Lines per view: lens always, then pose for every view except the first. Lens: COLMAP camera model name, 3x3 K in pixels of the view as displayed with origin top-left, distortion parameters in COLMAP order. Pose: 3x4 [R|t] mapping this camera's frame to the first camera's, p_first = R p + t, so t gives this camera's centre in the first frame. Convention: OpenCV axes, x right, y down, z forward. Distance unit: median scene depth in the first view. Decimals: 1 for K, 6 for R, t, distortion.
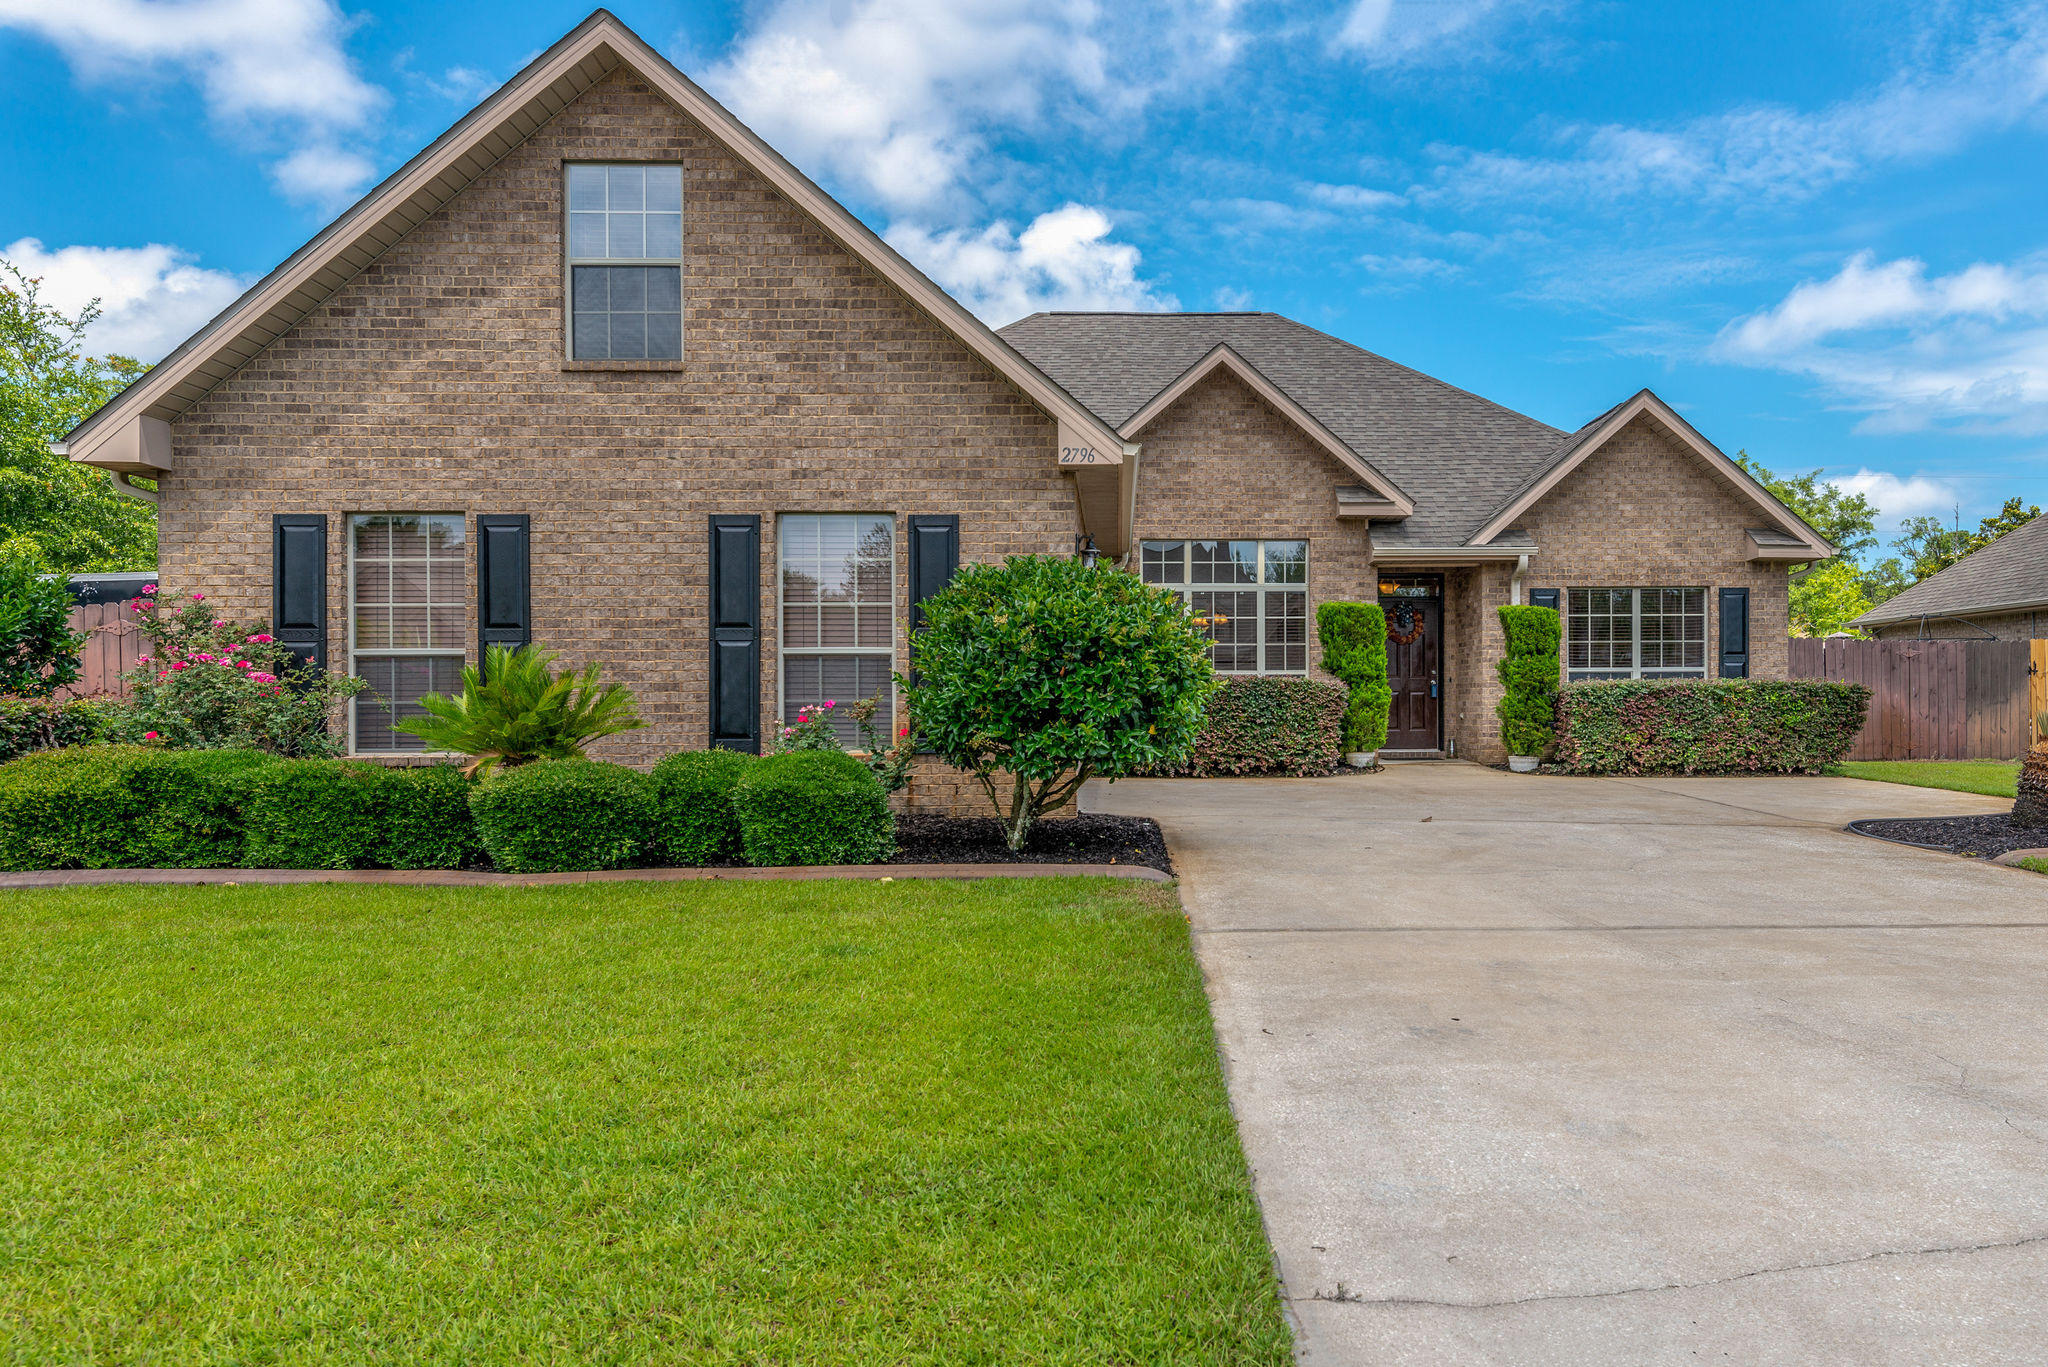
lens RADIAL K [[1256.1, 0, 962.6], [0, 1256.1, 711.1], [0, 0, 1]] dist [0.005697, -0.000354]
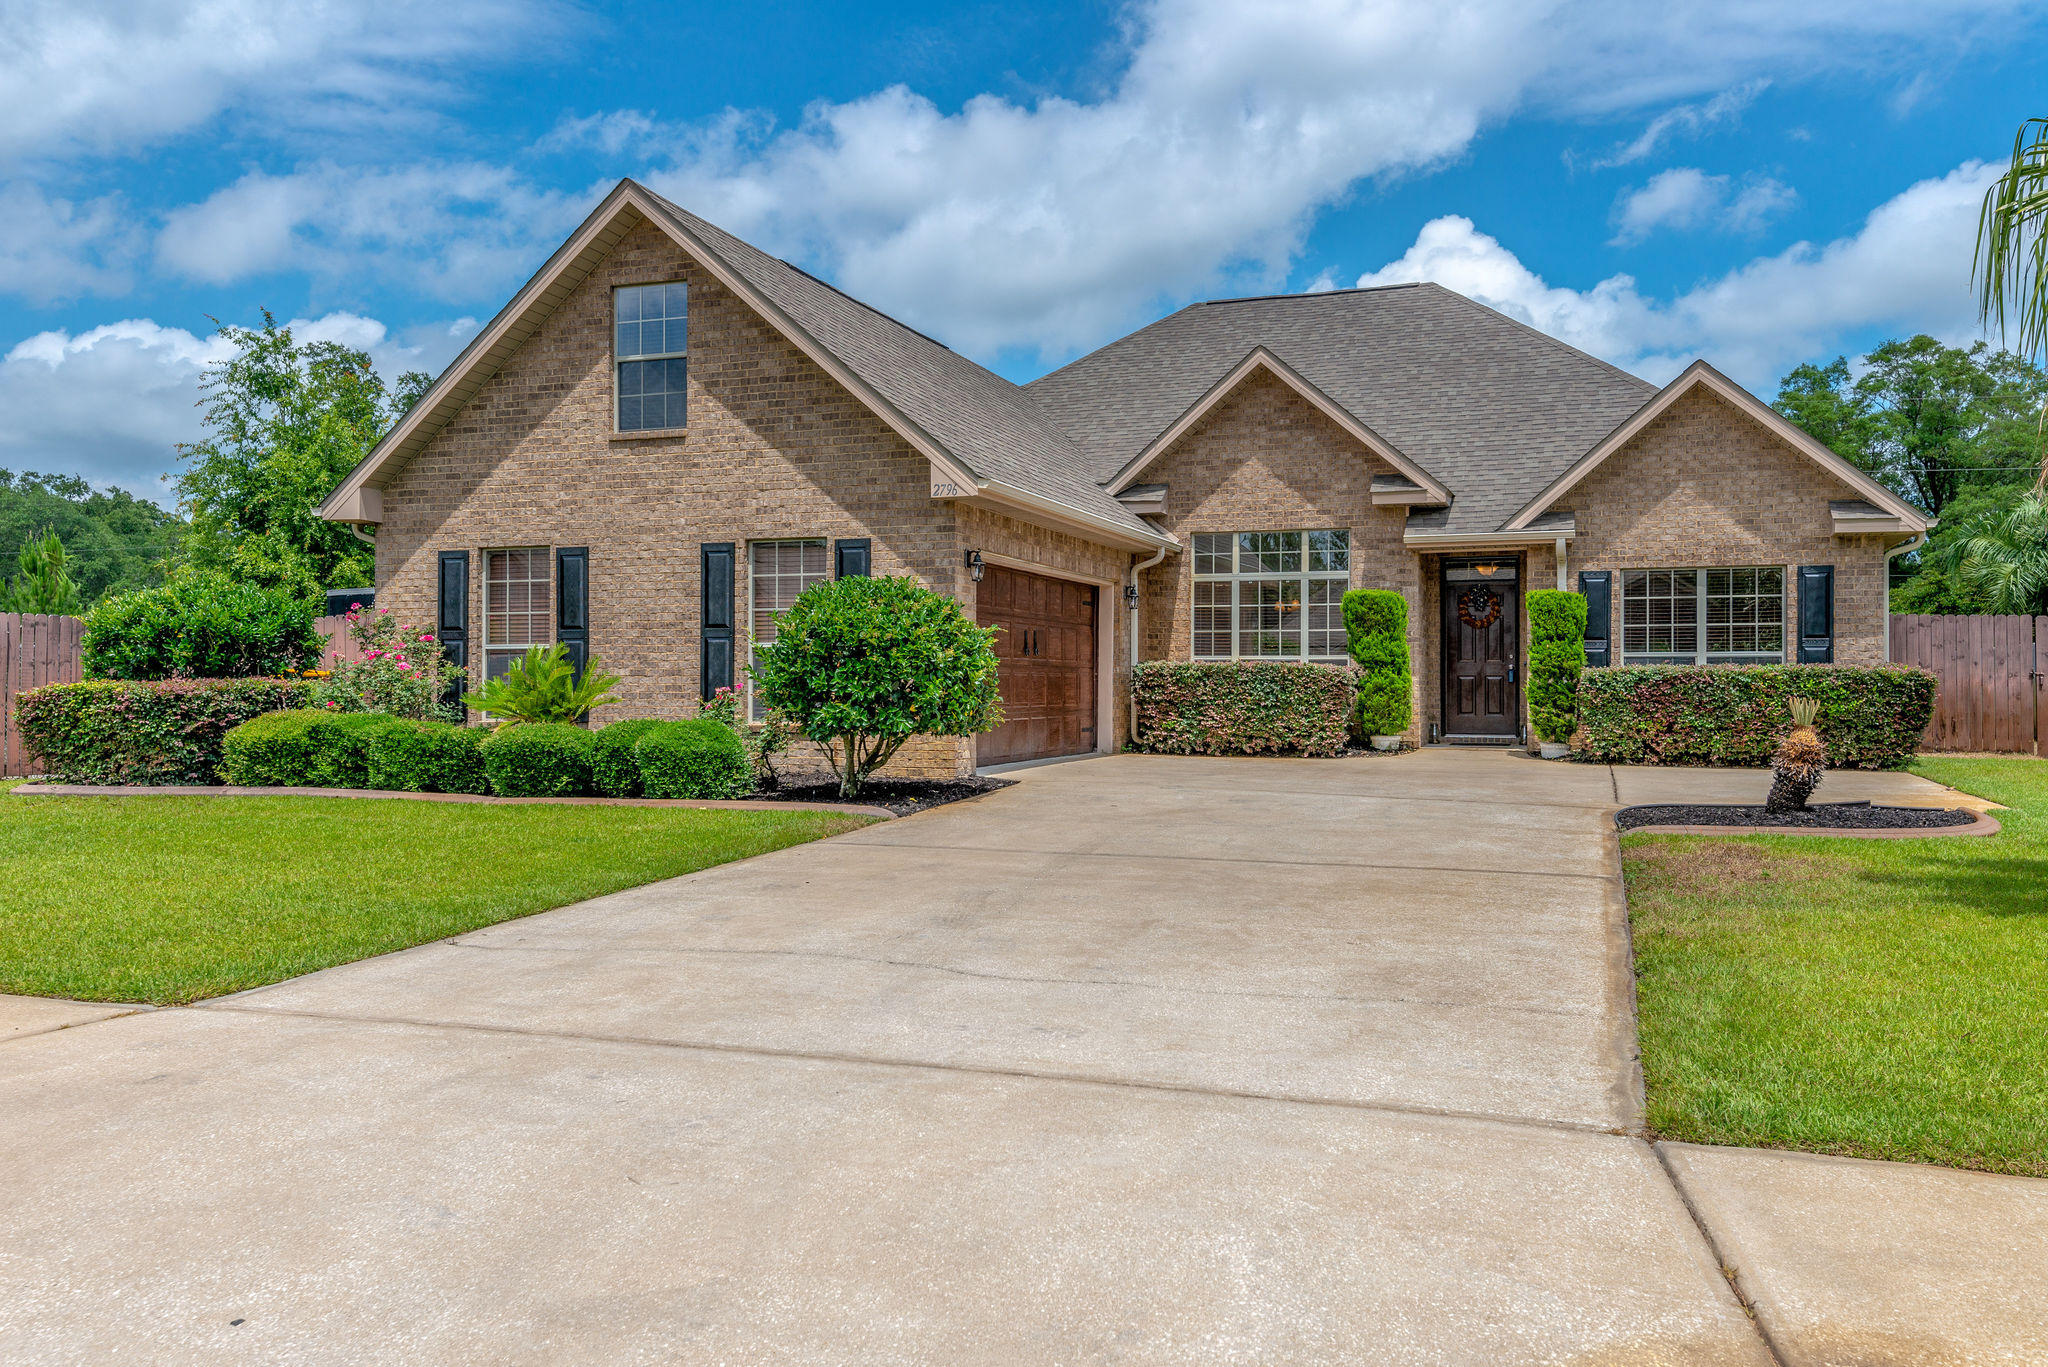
lens RADIAL K [[1543.9, 0, 1032.8], [0, 1543.9, 677.8], [0, 0, 1]] dist [0.040508, 0.003691]
pose [[0.932424, 0.004981, -0.361332, 0.521608], [-0.007632, 0.999953, -0.005909, -0.004902], [0.361285, 0.008267, 0.932419, -0.291409]]
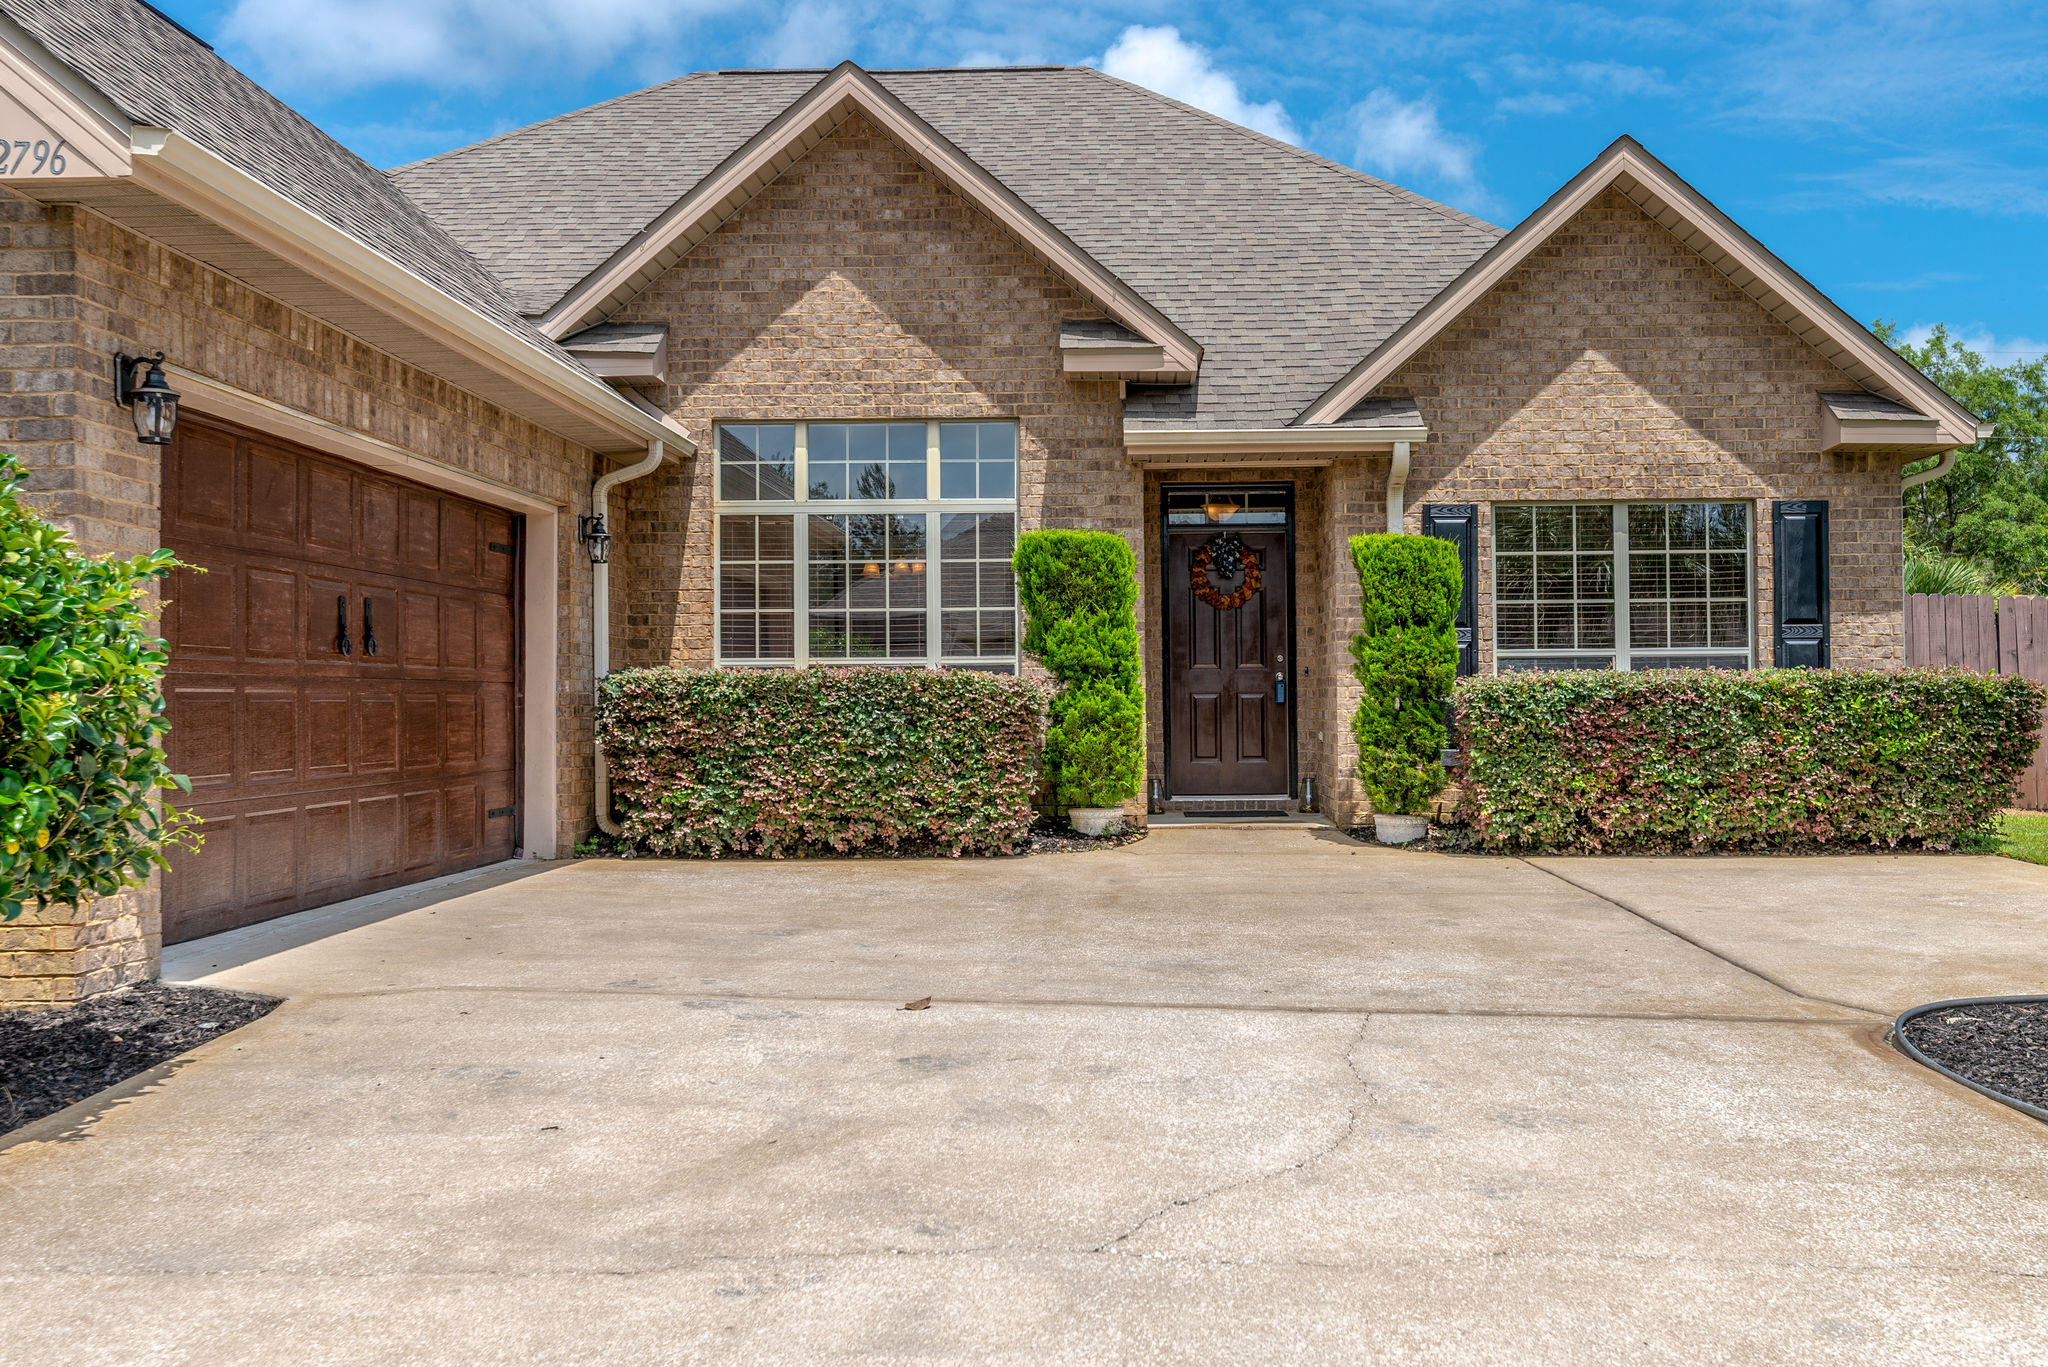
lens RADIAL K [[1532.5, 0, 1024.1], [0, 1532.5, 672.7], [0, 0, 1]] dist [-0.002759, -0.000547]
pose [[0.999611, -0.003921, -0.027608, 0.314240], [0.003389, 0.999808, -0.019283, -0.013087], [0.027678, 0.019182, 0.999433, 0.352127]]
